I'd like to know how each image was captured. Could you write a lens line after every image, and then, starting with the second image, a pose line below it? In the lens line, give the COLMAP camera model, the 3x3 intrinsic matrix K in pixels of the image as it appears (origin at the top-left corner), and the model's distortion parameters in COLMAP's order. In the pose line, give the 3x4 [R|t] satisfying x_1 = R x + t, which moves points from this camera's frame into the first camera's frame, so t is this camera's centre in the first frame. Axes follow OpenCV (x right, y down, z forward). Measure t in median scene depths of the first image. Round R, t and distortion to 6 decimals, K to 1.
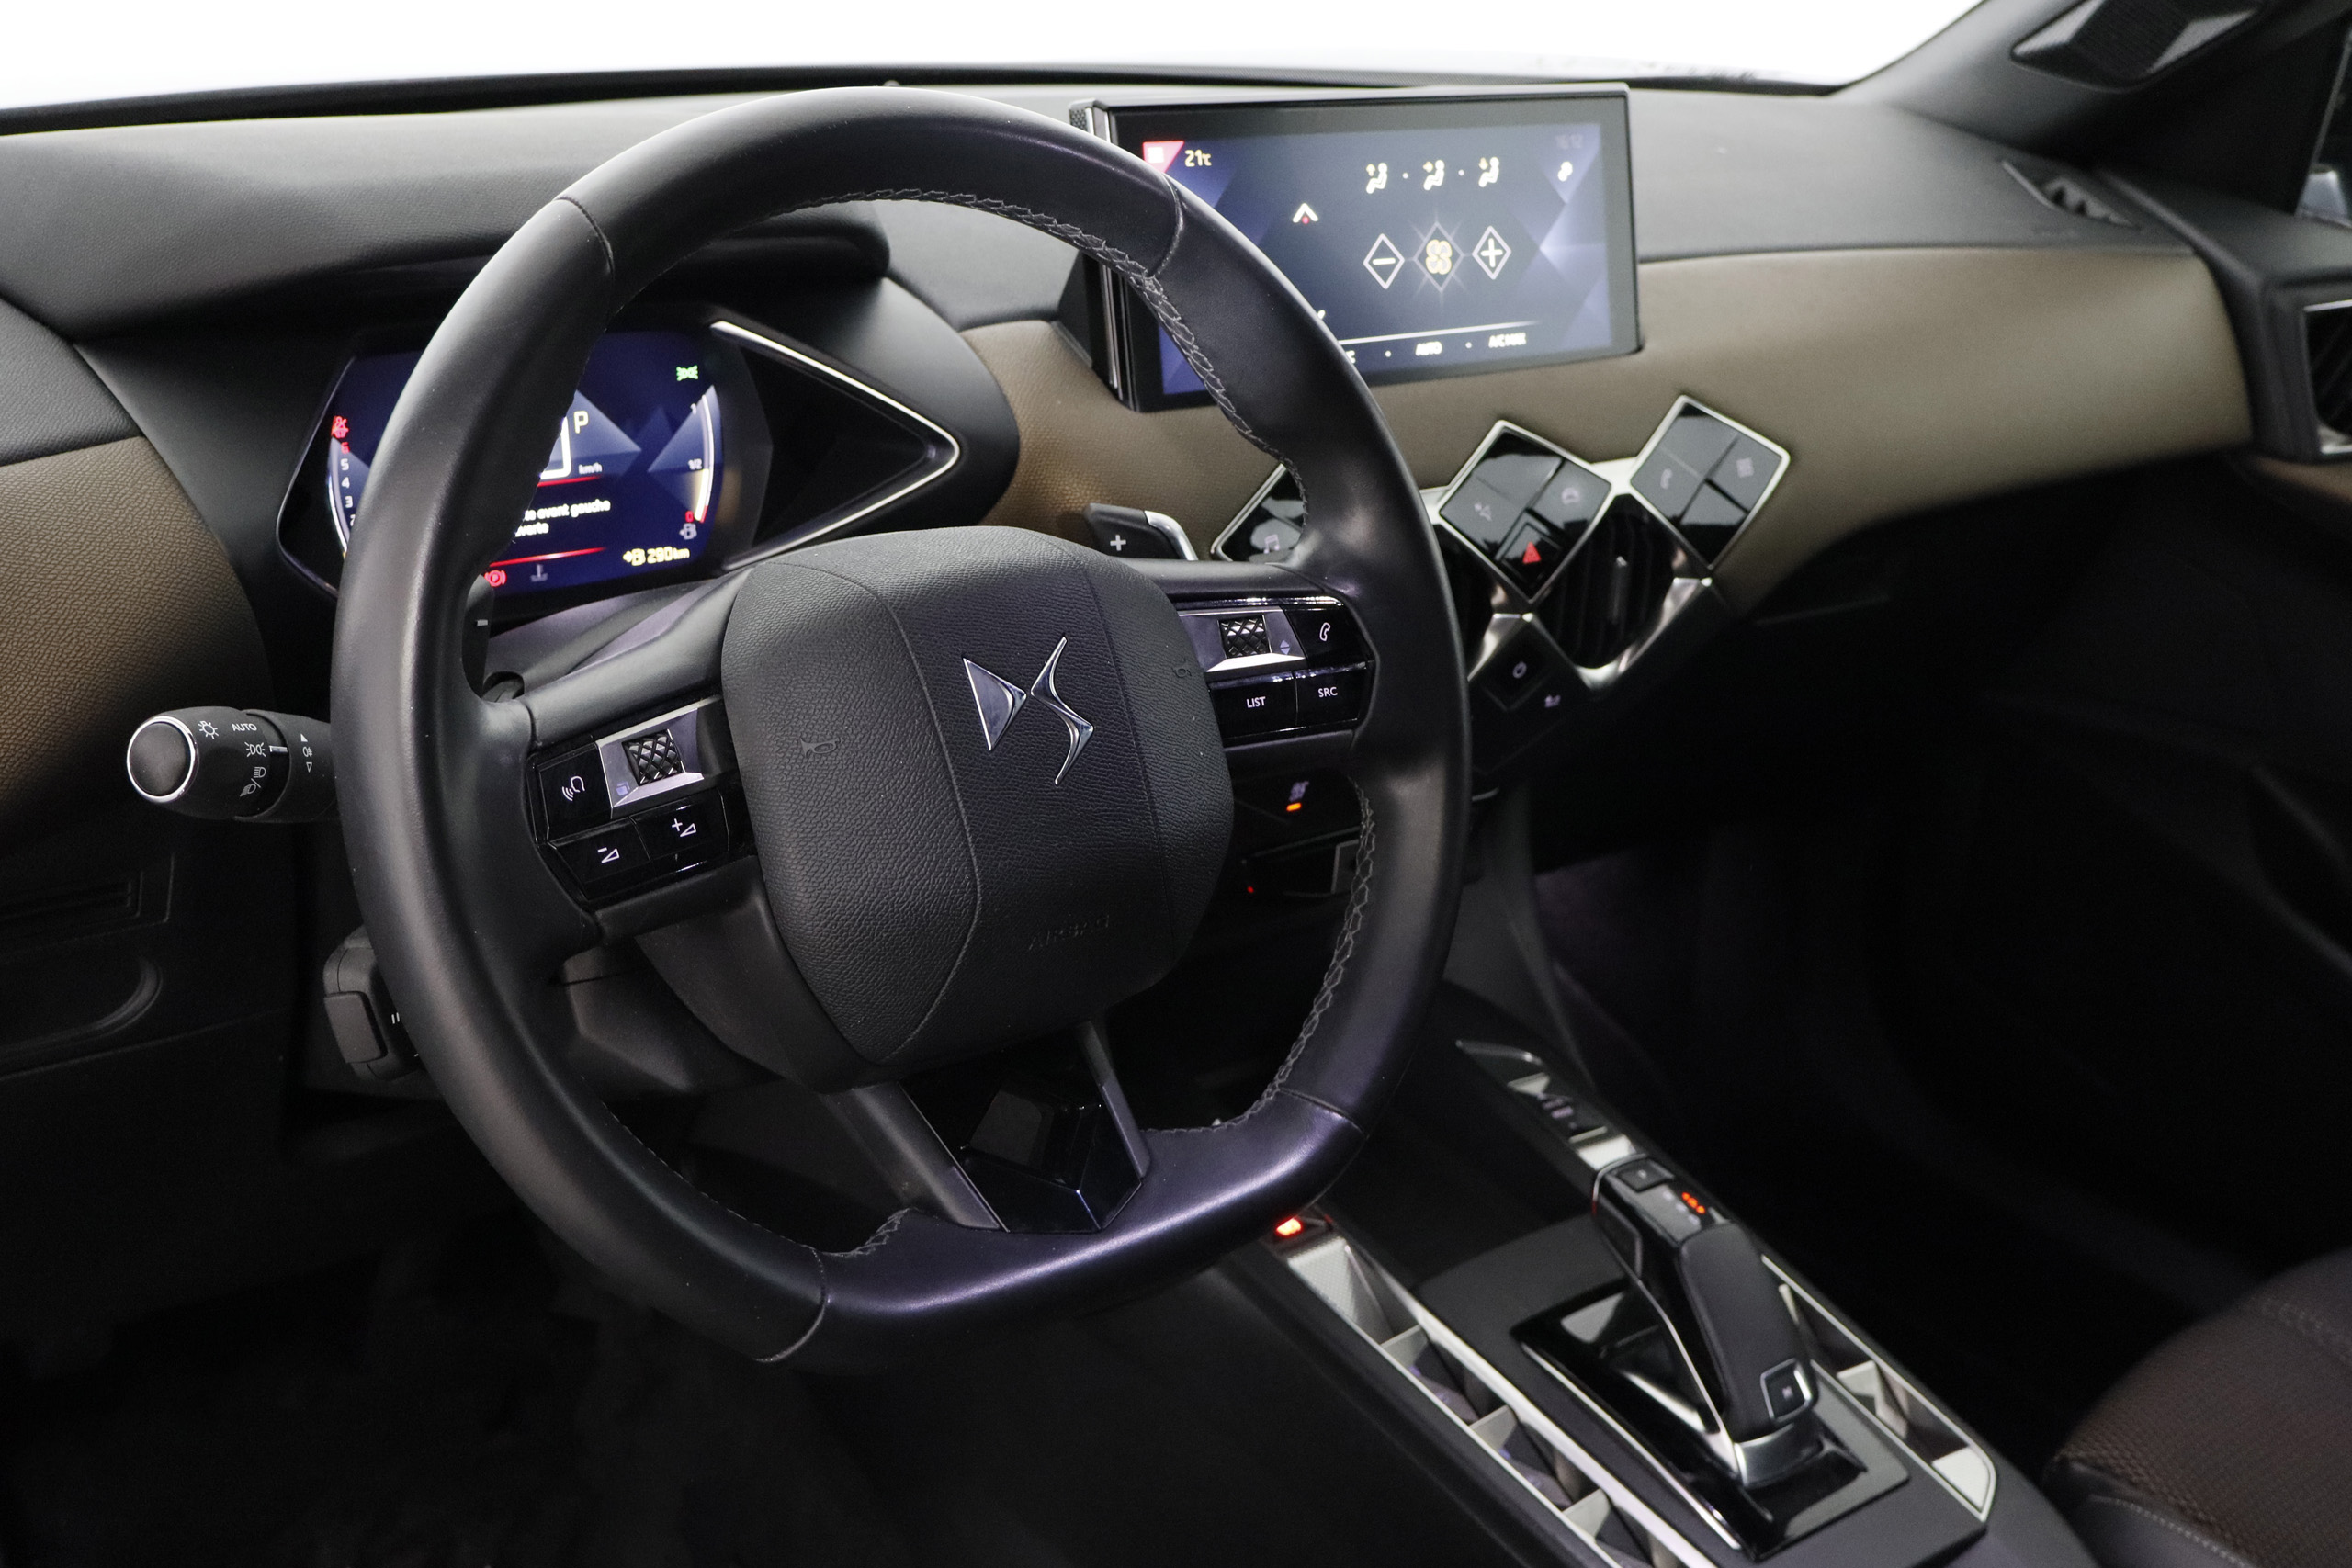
lens RADIAL K [[2723.2, 0, 1176.0], [0, 2723.2, 784.0], [0, 0, 1]] dist [0.007420, 0.001299]
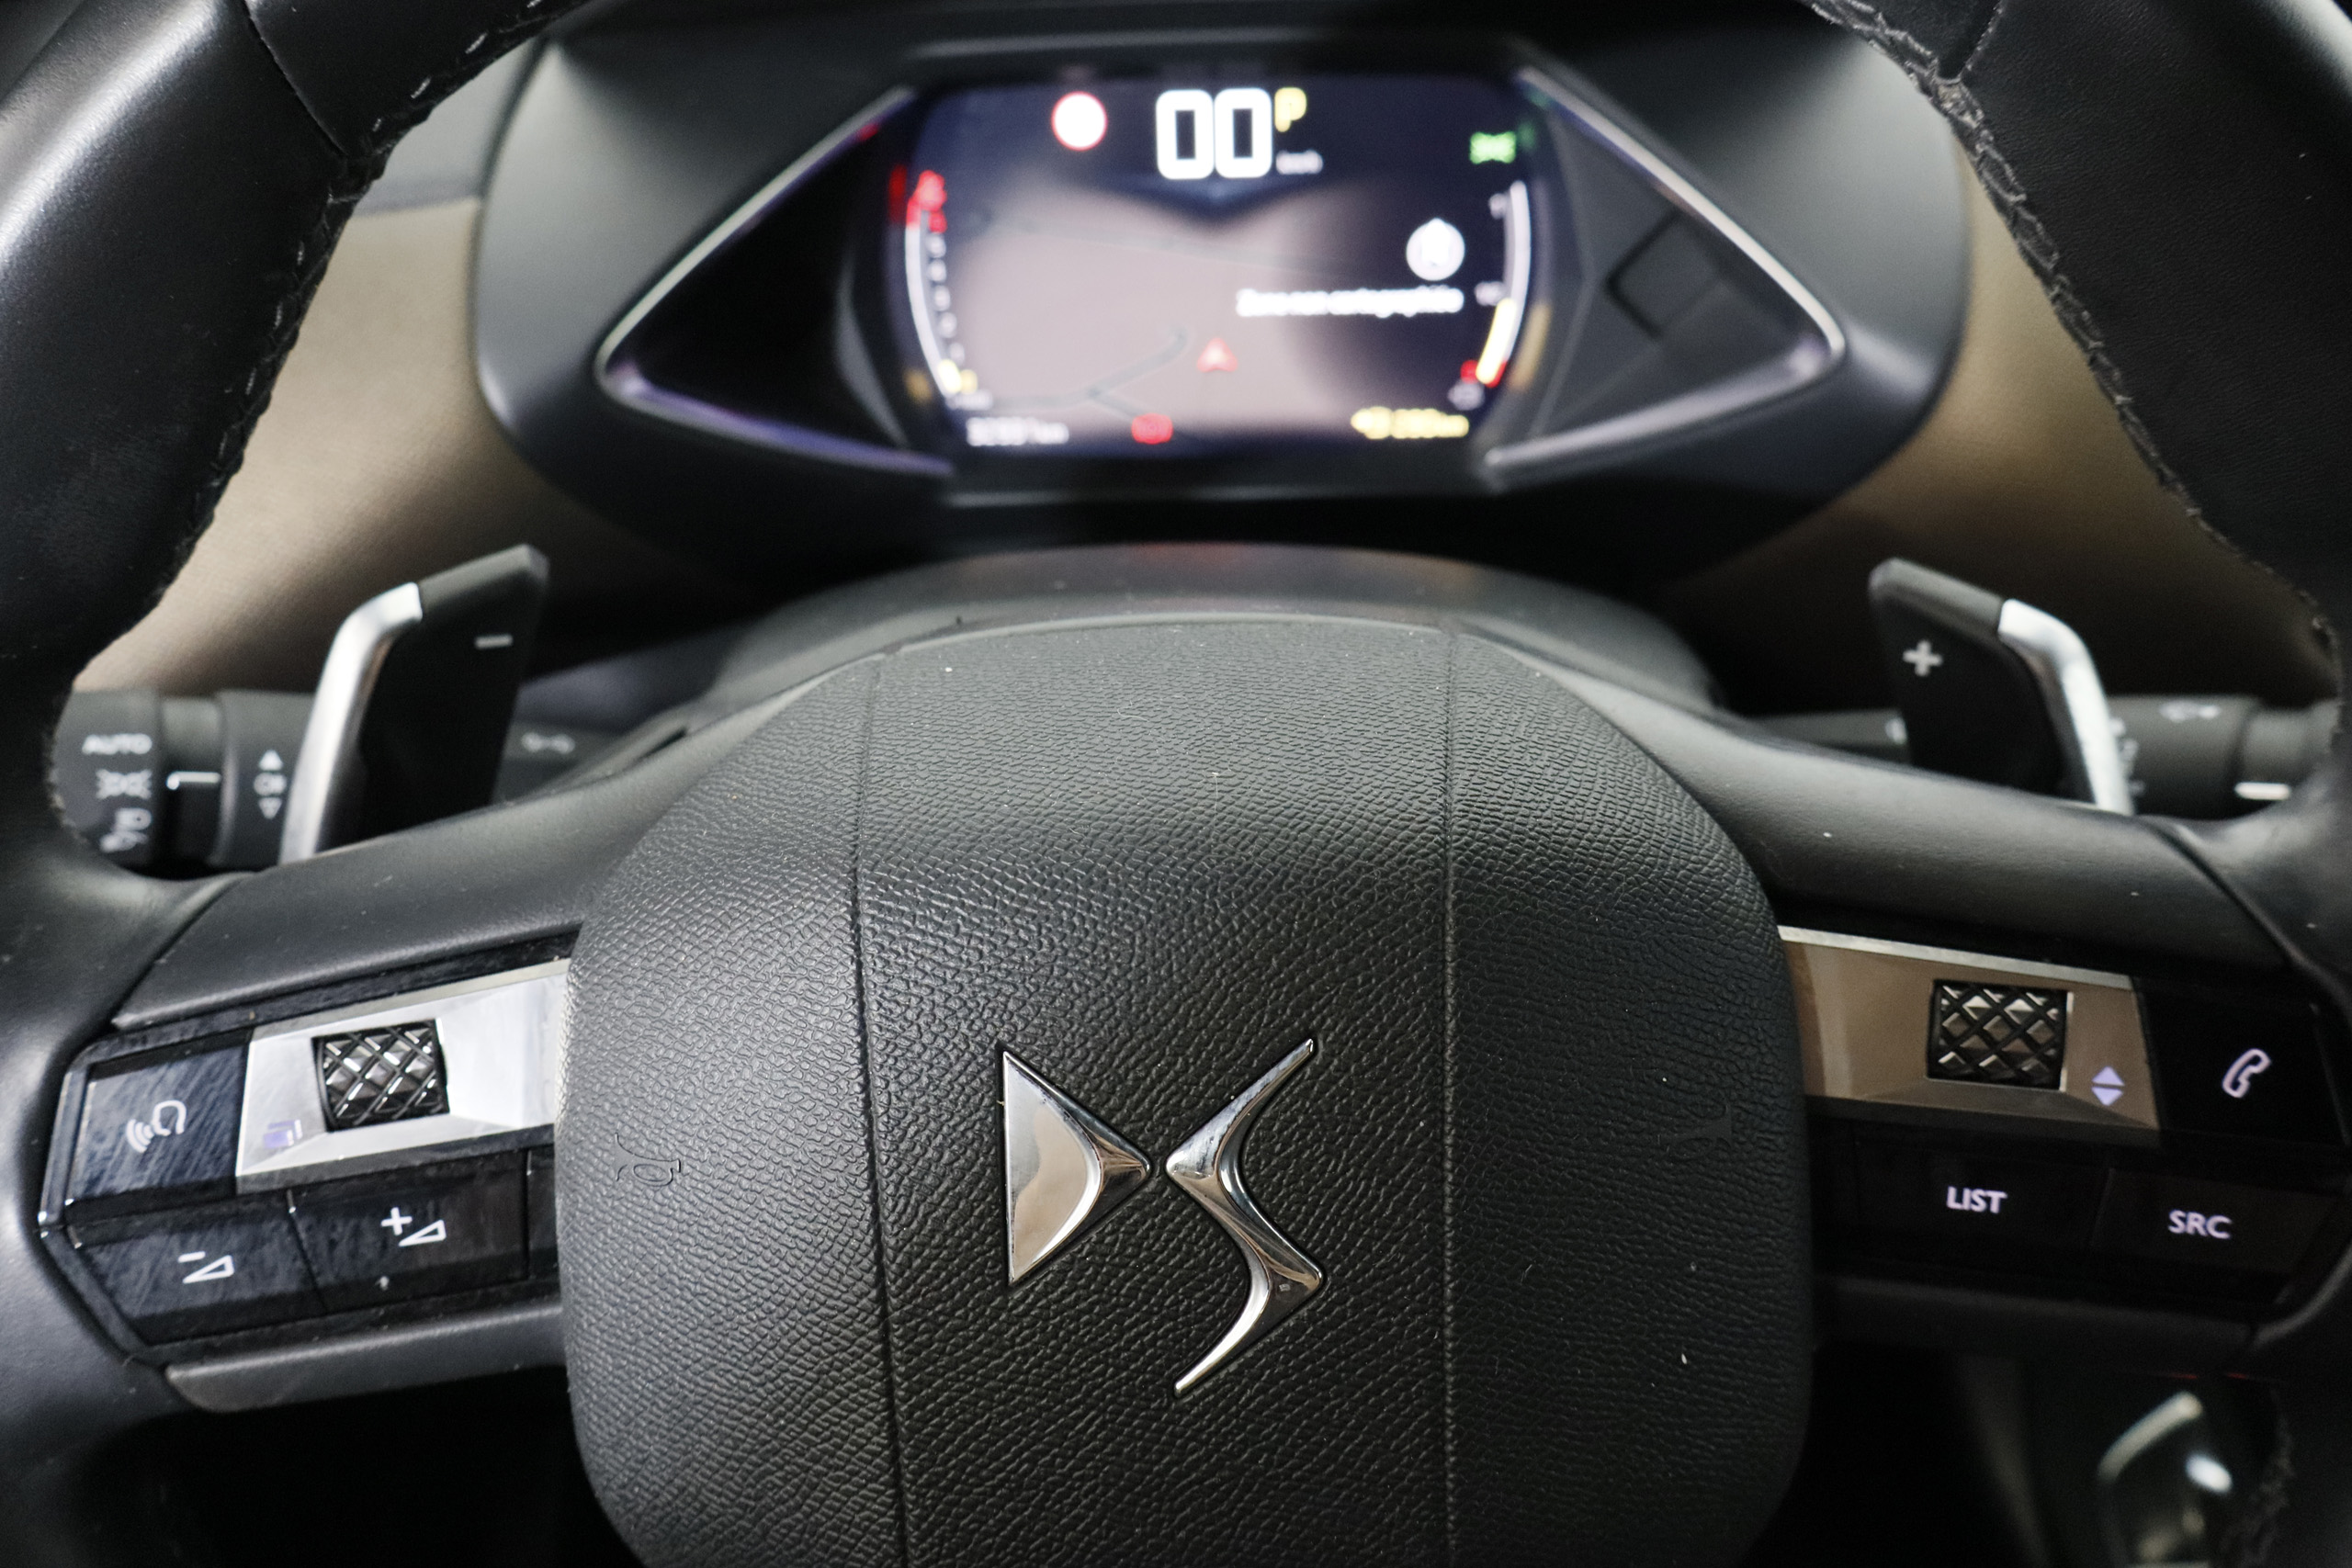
lens RADIAL K [[1956.8, 0, 1176.0], [0, 1956.8, 784.0], [0, 0, 1]] dist [0.000408, 0.001150]
pose [[0.762640, 0.289368, -0.578486, 0.081029], [-0.151040, 0.949294, 0.275731, -0.138113], [0.628941, -0.122909, 0.767676, 0.643060]]
